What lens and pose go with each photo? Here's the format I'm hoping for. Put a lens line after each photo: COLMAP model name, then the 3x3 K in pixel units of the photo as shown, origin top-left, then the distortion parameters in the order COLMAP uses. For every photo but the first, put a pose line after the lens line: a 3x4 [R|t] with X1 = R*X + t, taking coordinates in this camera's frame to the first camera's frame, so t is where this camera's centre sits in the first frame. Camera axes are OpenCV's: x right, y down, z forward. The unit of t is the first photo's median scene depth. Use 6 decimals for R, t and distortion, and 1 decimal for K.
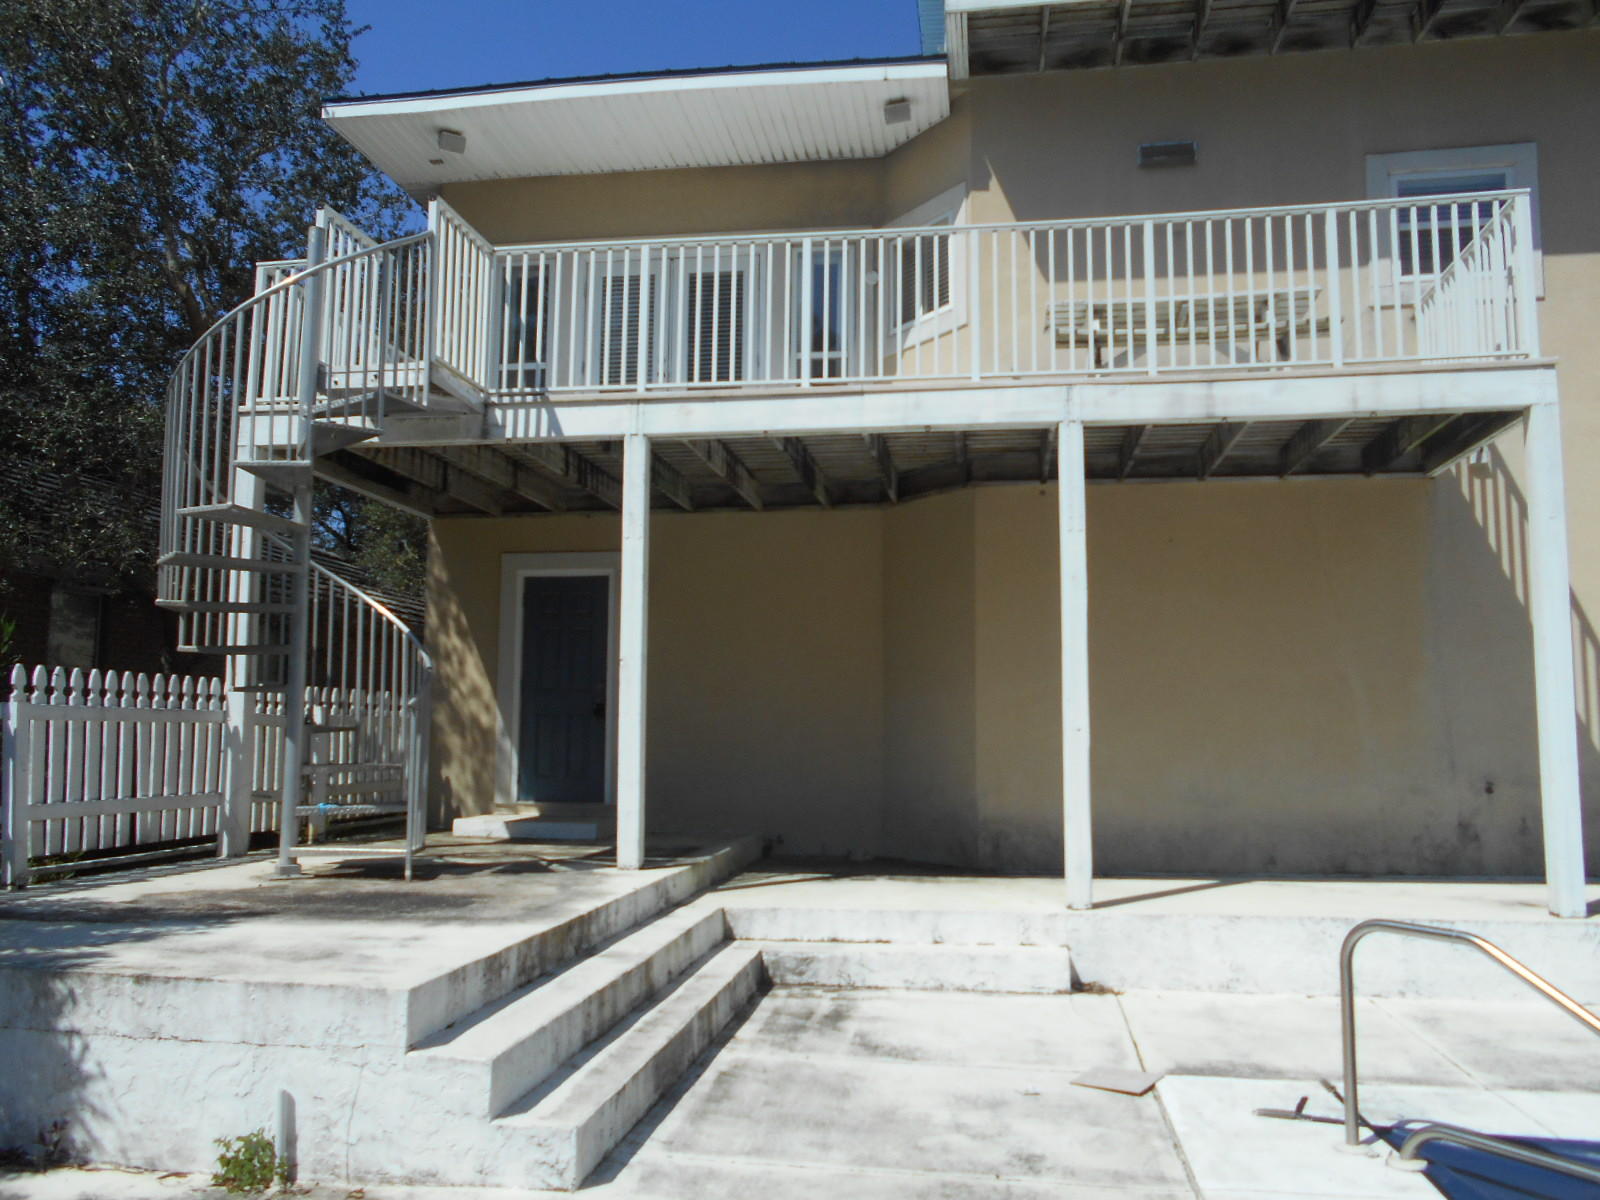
lens RADIAL K [[1249.1, 0, 798.2], [0, 1249.1, 596.6], [0, 0, 1]] dist [-0.010192, -0.000224]
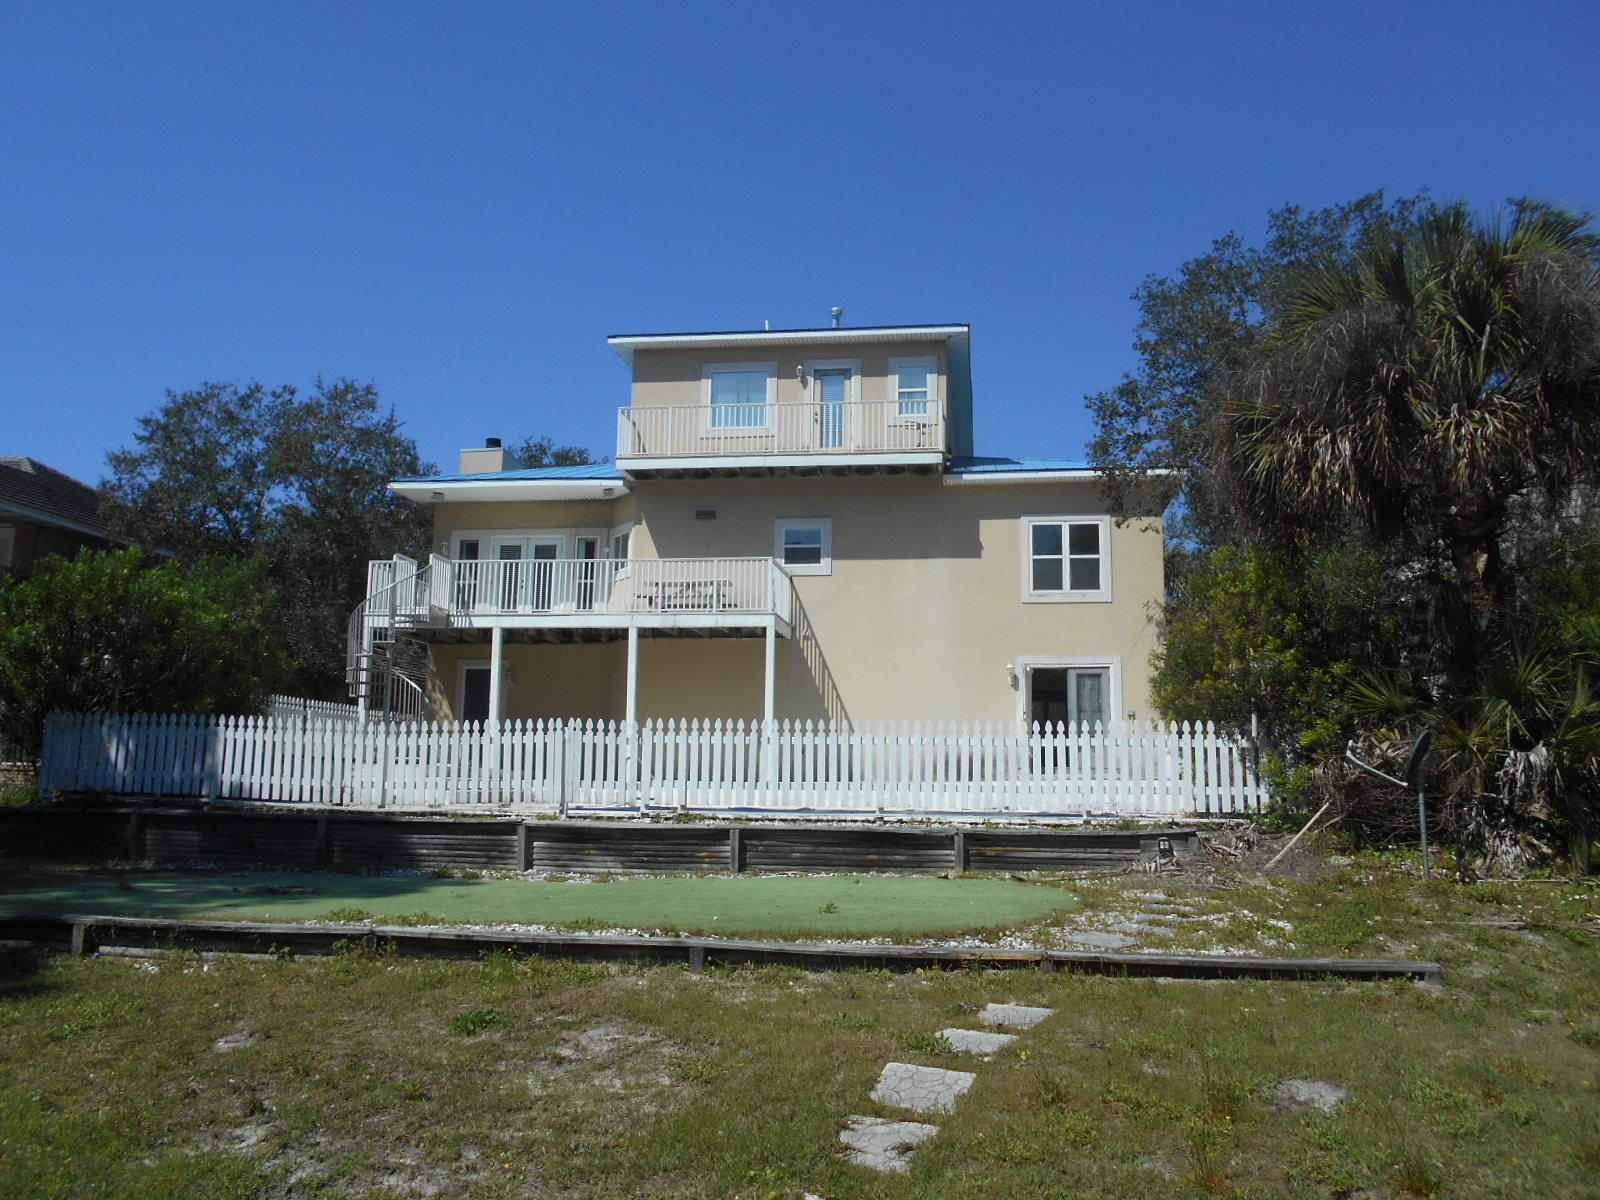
lens RADIAL K [[1249.1, 0, 798.2], [0, 1249.1, 596.6], [0, 0, 1]] dist [-0.010192, -0.000224]
pose [[0.999953, 0.009040, 0.003587, 0.576048], [-0.008860, 0.998829, -0.047558, -0.063636], [-0.004013, 0.047524, 0.998862, -1.991670]]
